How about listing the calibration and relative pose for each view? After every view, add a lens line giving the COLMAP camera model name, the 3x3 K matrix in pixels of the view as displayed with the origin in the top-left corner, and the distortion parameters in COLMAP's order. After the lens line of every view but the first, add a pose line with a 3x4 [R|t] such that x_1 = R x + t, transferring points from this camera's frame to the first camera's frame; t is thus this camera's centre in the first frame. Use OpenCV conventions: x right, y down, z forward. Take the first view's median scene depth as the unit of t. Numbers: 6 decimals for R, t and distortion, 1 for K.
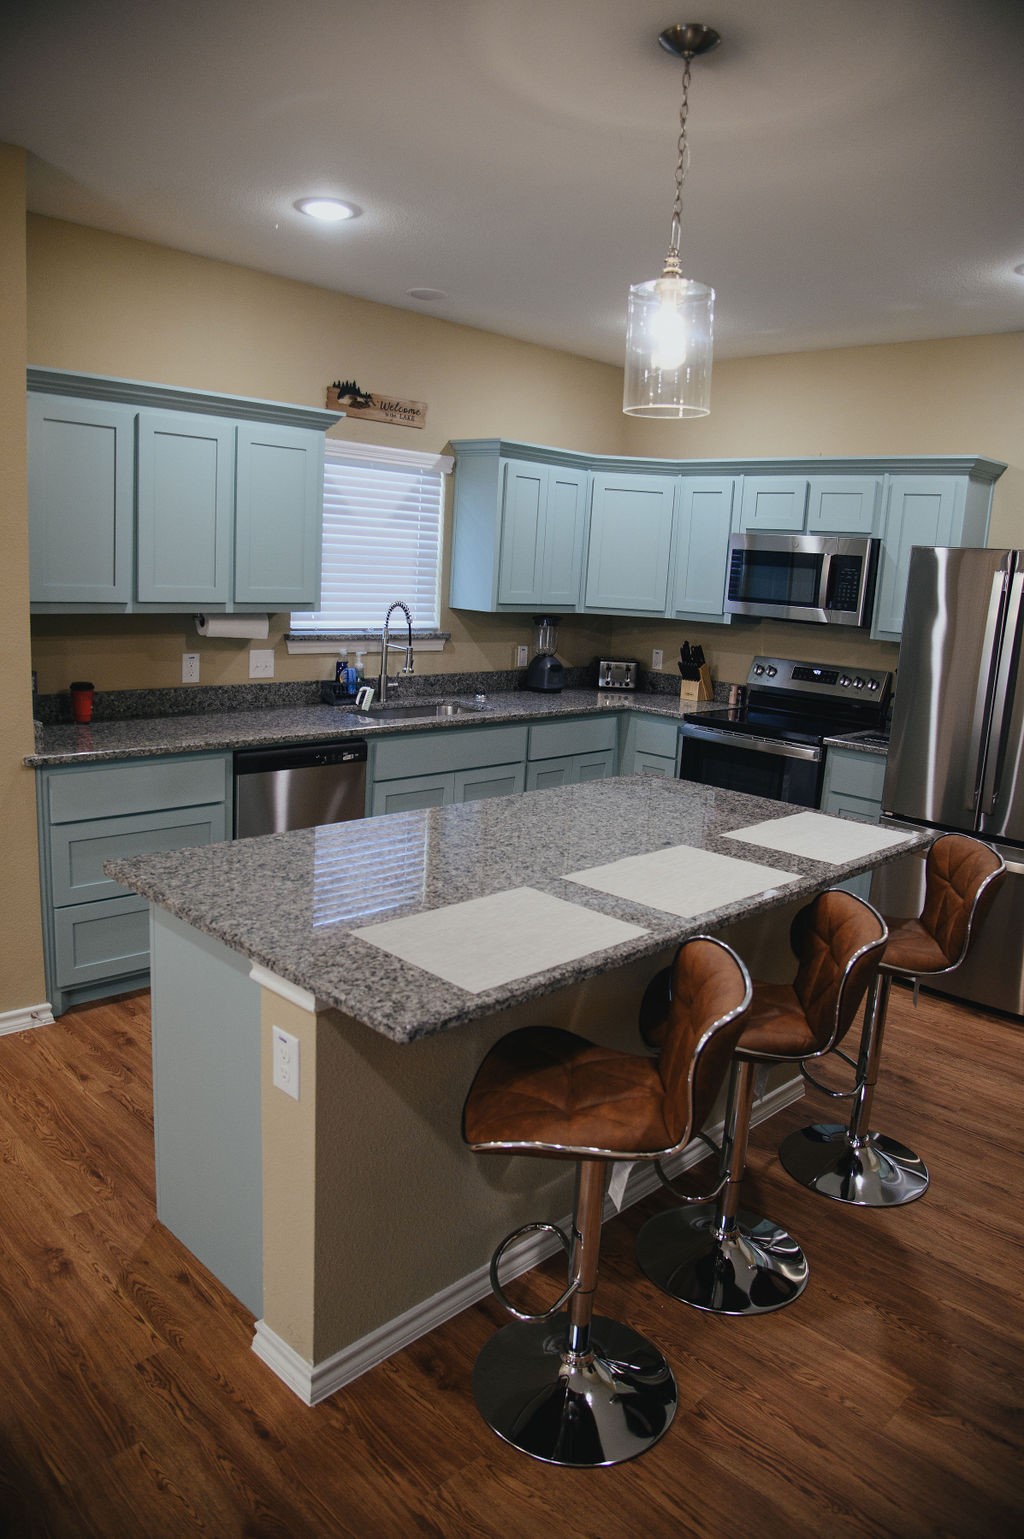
lens RADIAL K [[1042.2, 0, 517.8], [0, 1042.2, 764.8], [0, 0, 1]] dist [-0.102142, 0.053657]
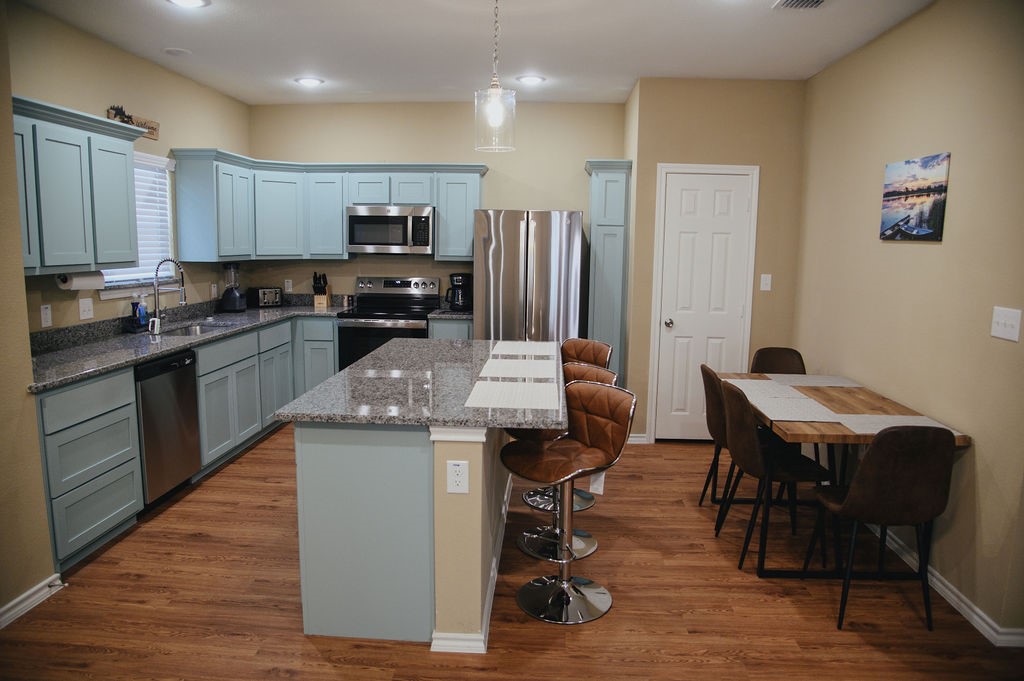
lens RADIAL K [[693.4, 0, 515.4], [0, 693.4, 339.9], [0, 0, 1]] dist [-0.102142, 0.053657]
pose [[0.745600, -0.139044, 0.651726, -0.379525], [0.156134, 0.987218, 0.031996, 0.002943], [-0.647844, 0.077900, 0.757779, -0.032723]]
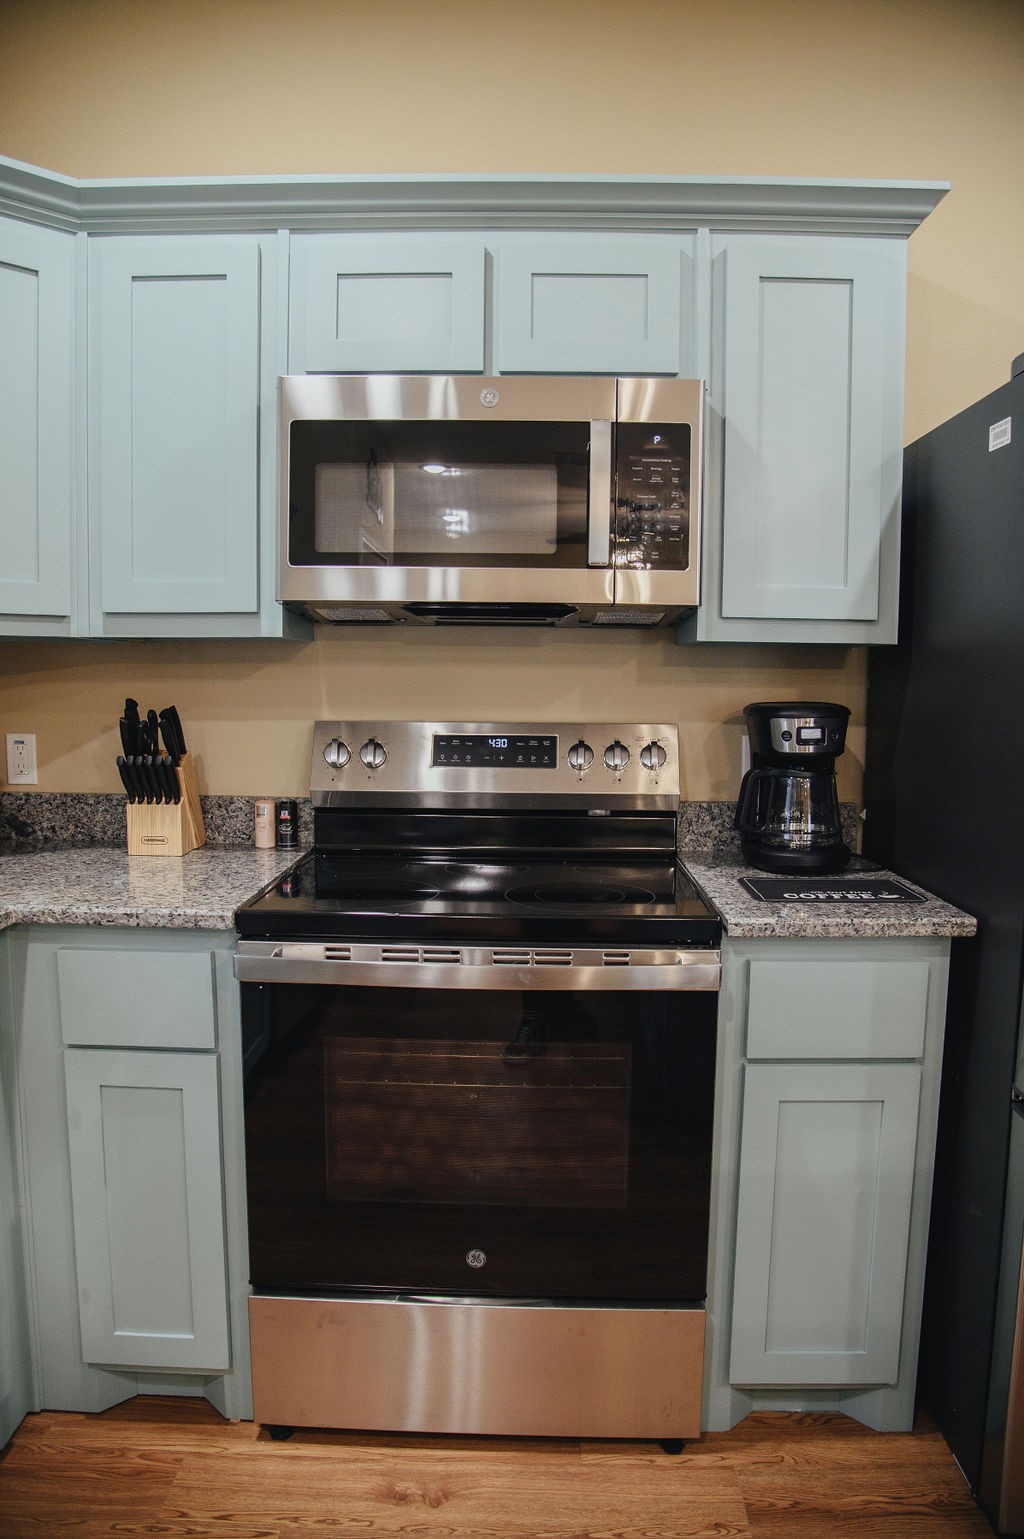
lens RADIAL K [[1042.2, 0, 518.4], [0, 1042.2, 767.7], [0, 0, 1]] dist [-0.102142, 0.053657]
pose [[0.720277, -0.107461, 0.685313, 0.010779], [0.163868, 0.986326, -0.017566, -0.076469], [-0.674054, 0.124953, 0.728037, 0.745686]]
